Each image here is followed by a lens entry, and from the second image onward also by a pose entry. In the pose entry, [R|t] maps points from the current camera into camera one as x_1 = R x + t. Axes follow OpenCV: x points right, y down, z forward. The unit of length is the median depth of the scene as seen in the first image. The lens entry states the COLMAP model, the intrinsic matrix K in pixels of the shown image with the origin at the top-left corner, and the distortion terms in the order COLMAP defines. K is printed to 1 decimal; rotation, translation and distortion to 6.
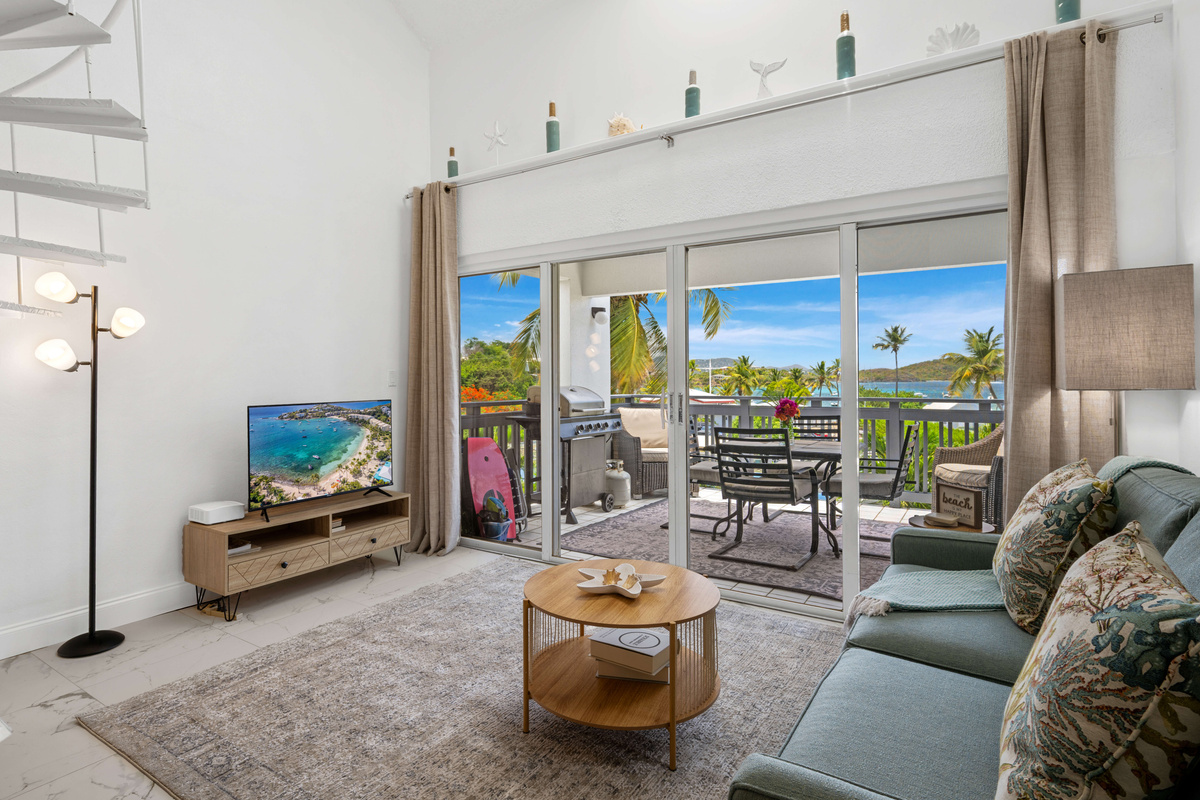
lens RADIAL K [[625.5, 0, 586.6], [0, 625.5, 373.8], [0, 0, 1]] dist [-0.000551, -0.000112]
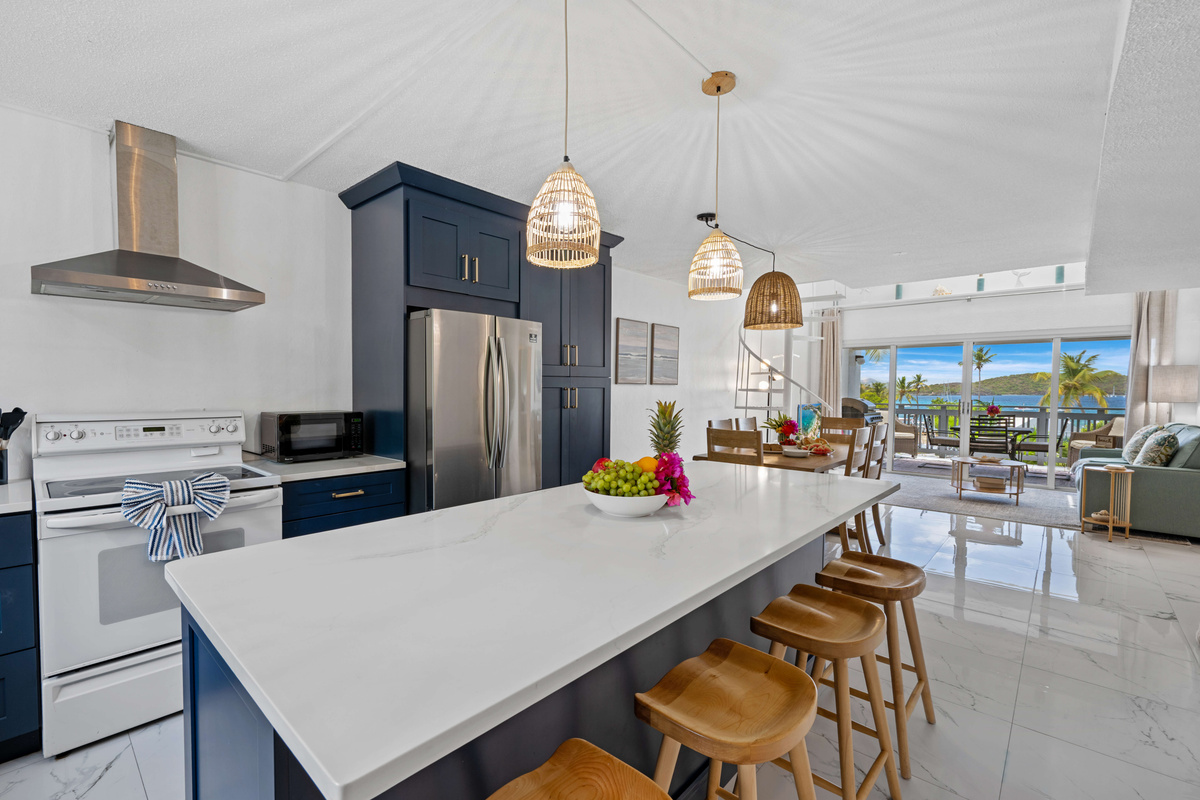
lens RADIAL K [[509.3, 0, 606.3], [0, 509.3, 407.3], [0, 0, 1]] dist [0.017103, -0.001002]
pose [[0.986910, 0.016968, -0.160377, -1.352981], [-0.010014, 0.998978, 0.044071, -0.032376], [0.160961, -0.041888, 0.986071, -1.791199]]
